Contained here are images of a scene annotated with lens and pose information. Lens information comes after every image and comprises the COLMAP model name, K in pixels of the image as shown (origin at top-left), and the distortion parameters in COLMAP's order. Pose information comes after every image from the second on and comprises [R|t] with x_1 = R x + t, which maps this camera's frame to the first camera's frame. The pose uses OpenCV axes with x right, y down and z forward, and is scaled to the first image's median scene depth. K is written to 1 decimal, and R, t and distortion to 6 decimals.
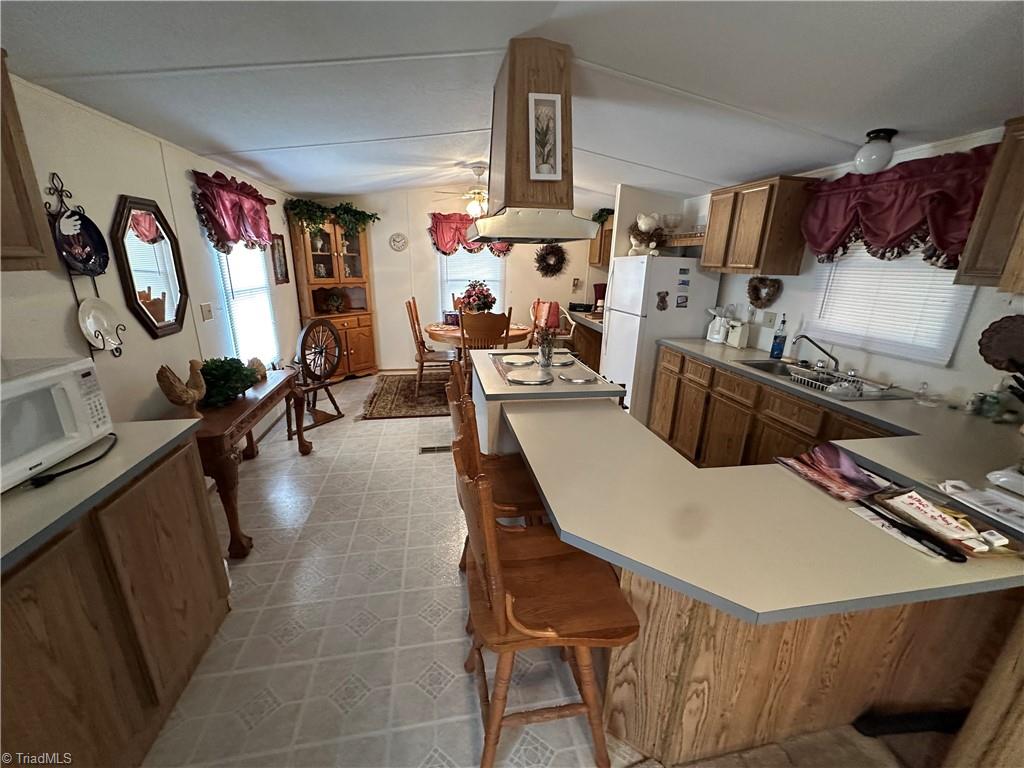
lens RADIAL K [[407.4, 0, 512.1], [0, 407.4, 385.5], [0, 0, 1]] dist [-0.004177, 0.001046]
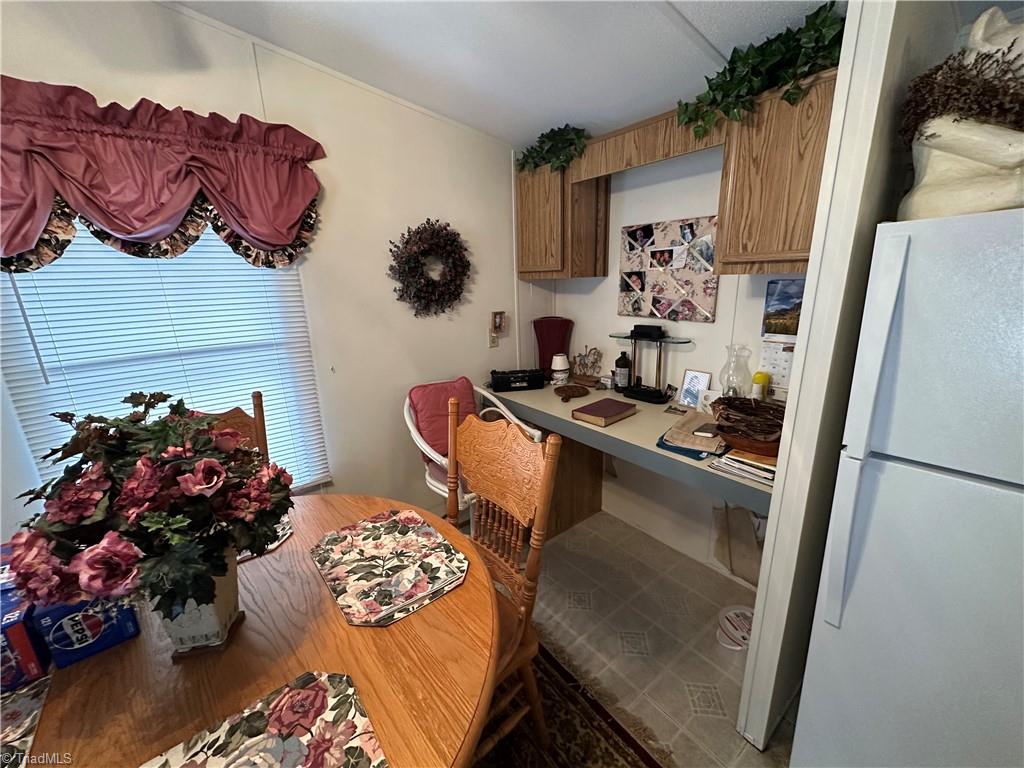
lens RADIAL K [[407.4, 0, 509.6], [0, 407.4, 383.8], [0, 0, 1]] dist [-0.004177, 0.001046]
pose [[0.888967, -0.167482, 0.426249, -0.039945], [0.184860, 0.982765, 0.000612, -0.442016], [-0.419005, 0.078252, 0.904606, 1.470305]]
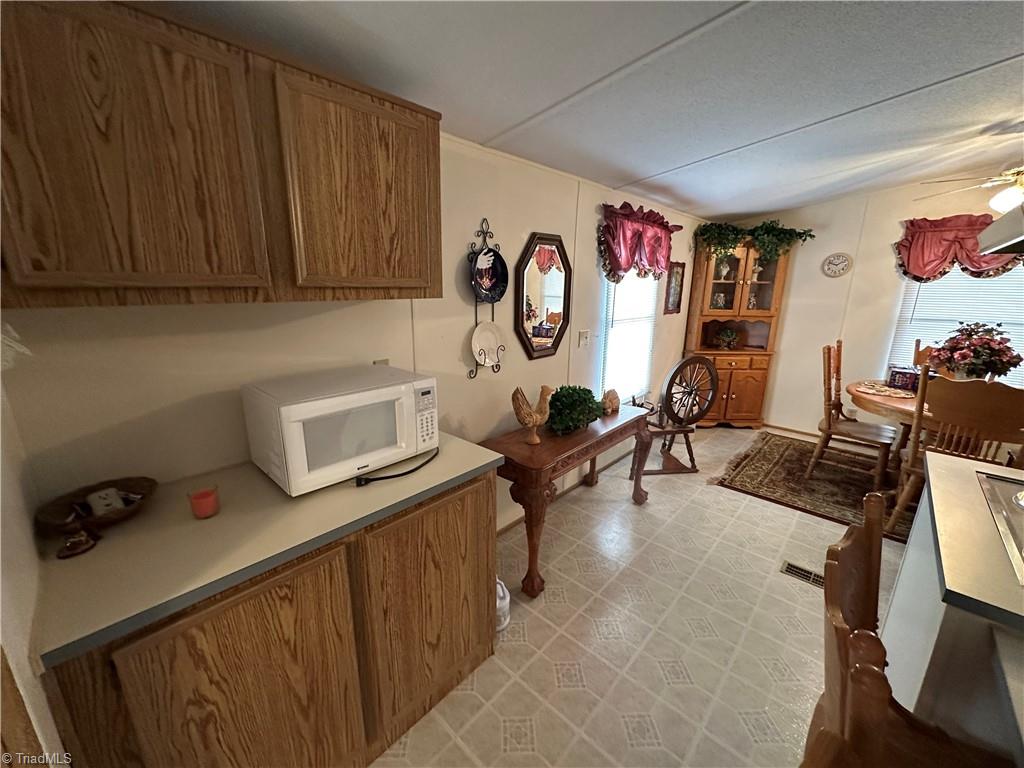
lens RADIAL K [[407.4, 0, 512.3], [0, 407.4, 384.6], [0, 0, 1]] dist [-0.004177, 0.001046]
pose [[0.597420, 0.181742, -0.781063, -0.031742], [-0.234175, 0.971066, 0.046837, -0.080776], [0.766975, 0.154924, 0.622694, 0.258405]]
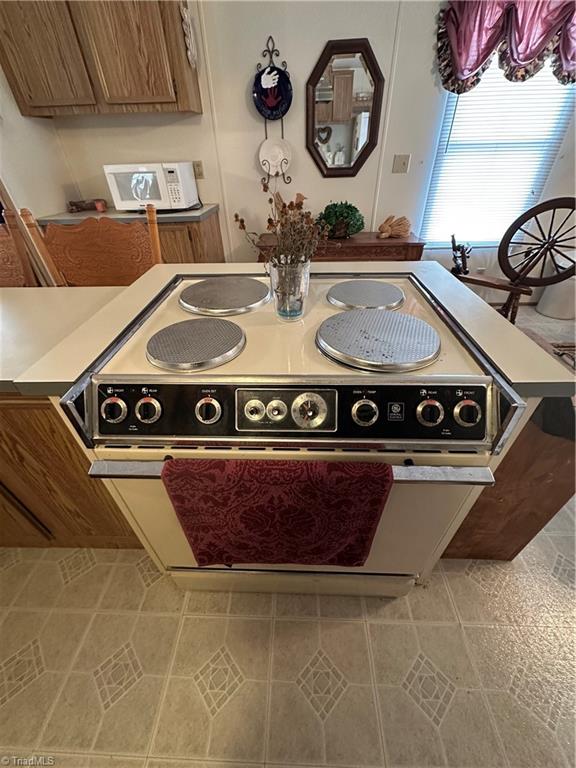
lens RADIAL K [[305.5, 0, 288.0], [0, 305.5, 382.5], [0, 0, 1]] dist [-0.004177, 0.001046]
pose [[-0.217332, 0.574567, -0.789075, 0.360699], [-0.271434, 0.740938, 0.614276, -0.183971], [0.937598, 0.347683, -0.005073, 1.022208]]
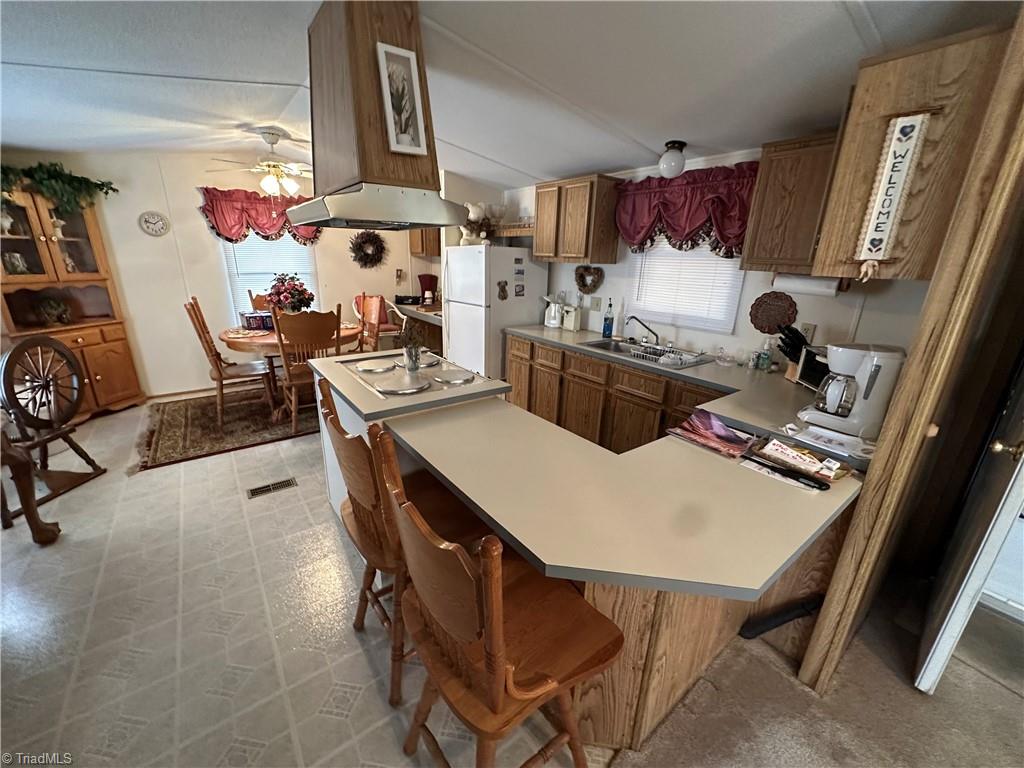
lens RADIAL K [[407.4, 0, 512.1], [0, 407.4, 385.4], [0, 0, 1]] dist [-0.004177, 0.001046]
pose [[0.893614, -0.135887, 0.427771, -0.109661], [0.126327, 0.990687, 0.050809, -0.030730], [-0.430691, 0.008635, 0.902458, 0.106364]]
